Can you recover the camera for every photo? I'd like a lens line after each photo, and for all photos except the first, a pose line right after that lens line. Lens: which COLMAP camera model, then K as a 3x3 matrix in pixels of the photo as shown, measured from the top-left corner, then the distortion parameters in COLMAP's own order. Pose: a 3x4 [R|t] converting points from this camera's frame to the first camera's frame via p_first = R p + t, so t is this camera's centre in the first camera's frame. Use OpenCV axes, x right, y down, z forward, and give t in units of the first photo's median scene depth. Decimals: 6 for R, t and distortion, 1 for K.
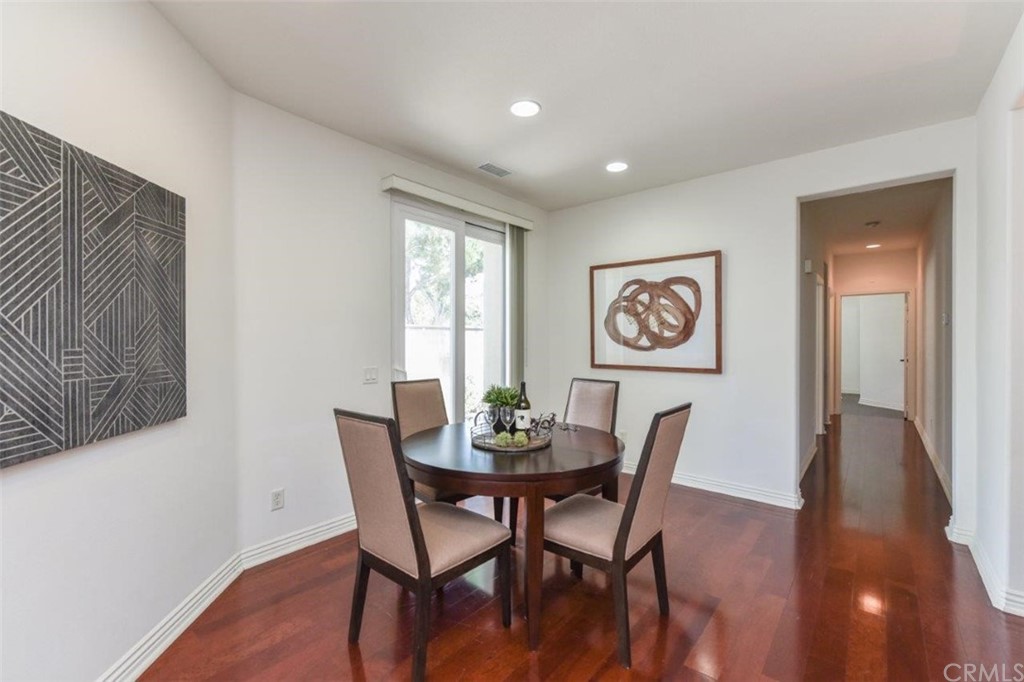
lens RADIAL K [[438.0, 0, 512.0], [0, 438.0, 341.0], [0, 0, 1]] dist [-0.002489, -0.000465]
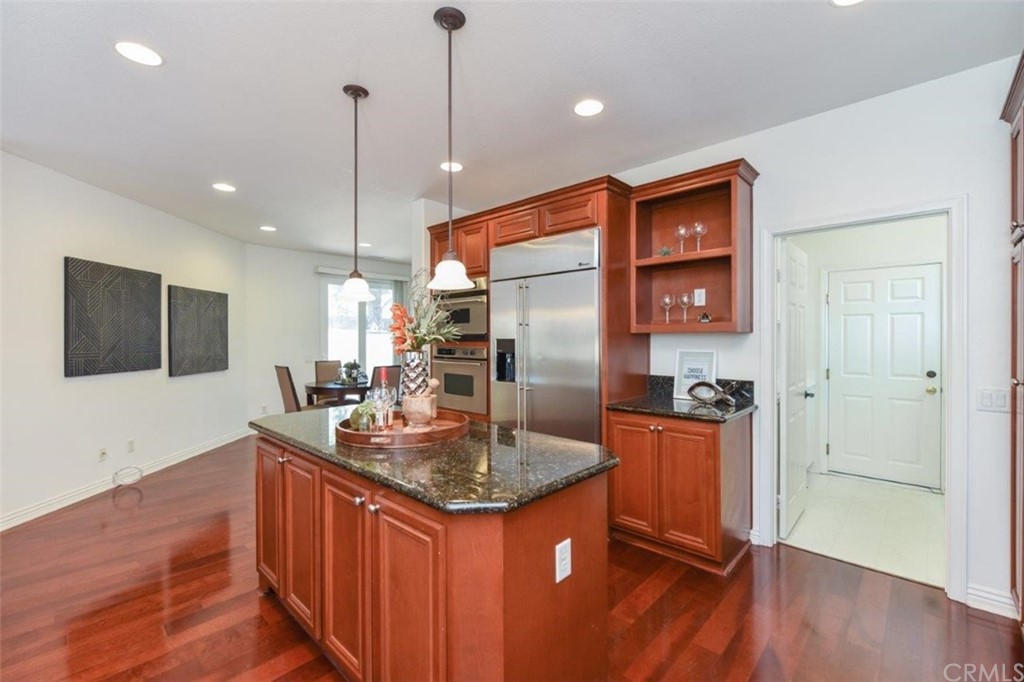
lens RADIAL K [[438.0, 0, 512.0], [0, 438.0, 341.0], [0, 0, 1]] dist [-0.002489, -0.000465]
pose [[0.998059, -0.001297, -0.062267, 0.647799], [0.001262, 0.999999, -0.000598, -0.004201], [0.062268, 0.000518, 0.998059, -0.876818]]
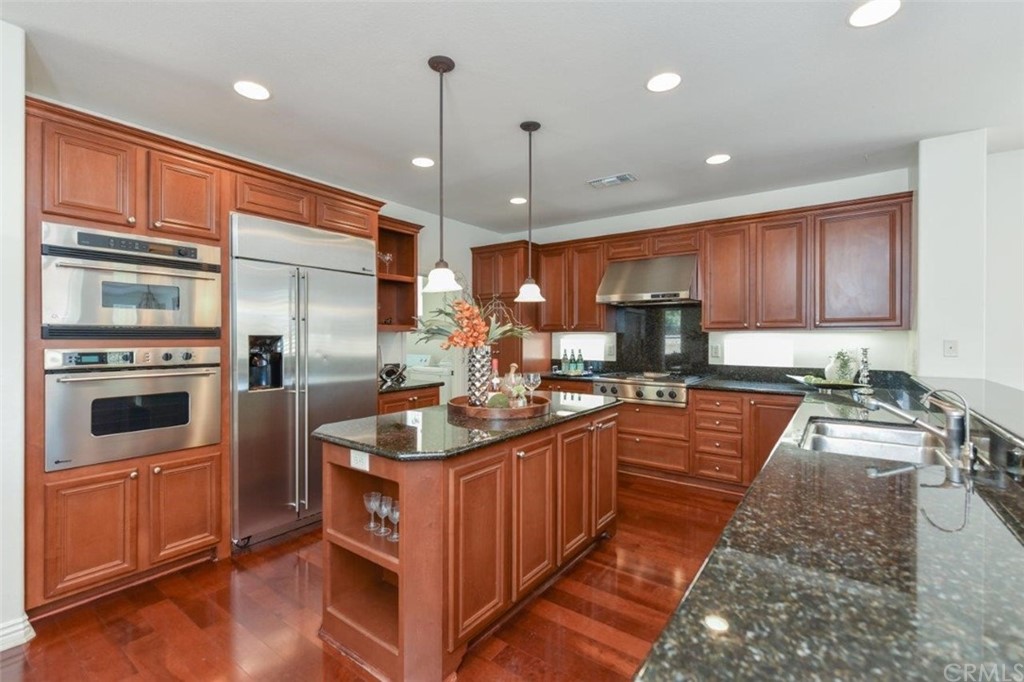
lens RADIAL K [[444.5, 0, 512.0], [0, 444.5, 341.0], [0, 0, 1]] dist [-0.001139, -0.000103]
pose [[-0.062278, -0.006539, 0.998037, -0.163263], [0.007570, 0.999947, 0.007024, -0.002185], [-0.998030, 0.007993, -0.062225, -0.340780]]
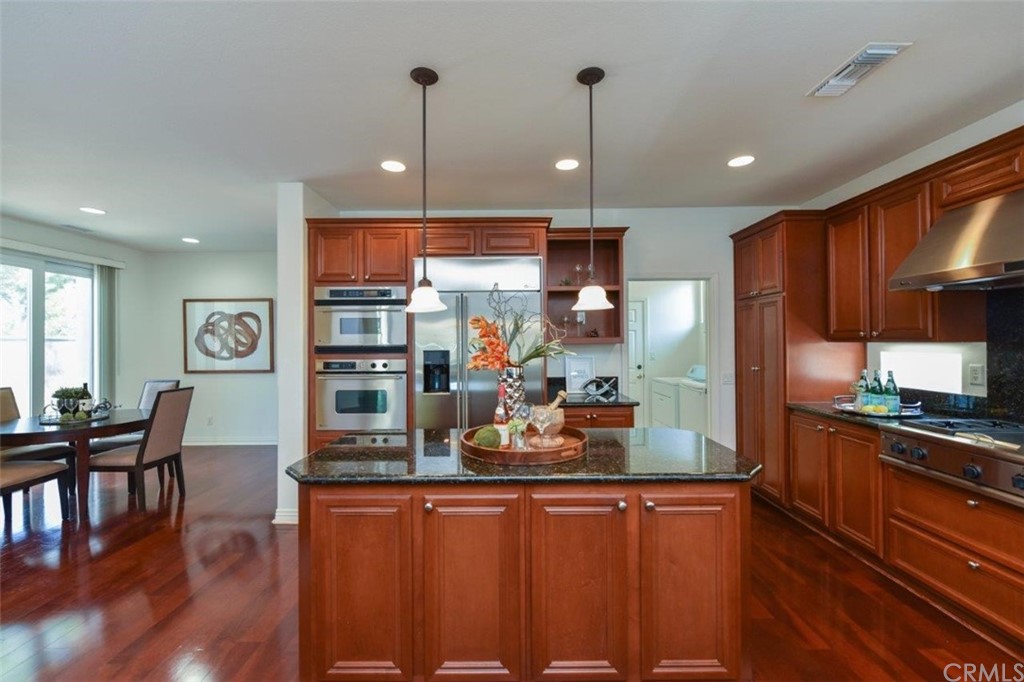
lens RADIAL K [[417.7, 0, 512.9], [0, 417.7, 339.2], [0, 0, 1]] dist [0.000842, -0.000099]
pose [[0.768548, -0.001040, 0.639791, 0.152058], [0.011717, 0.999854, -0.012450, -0.019772], [-0.639685, 0.017065, 0.768448, -0.745584]]
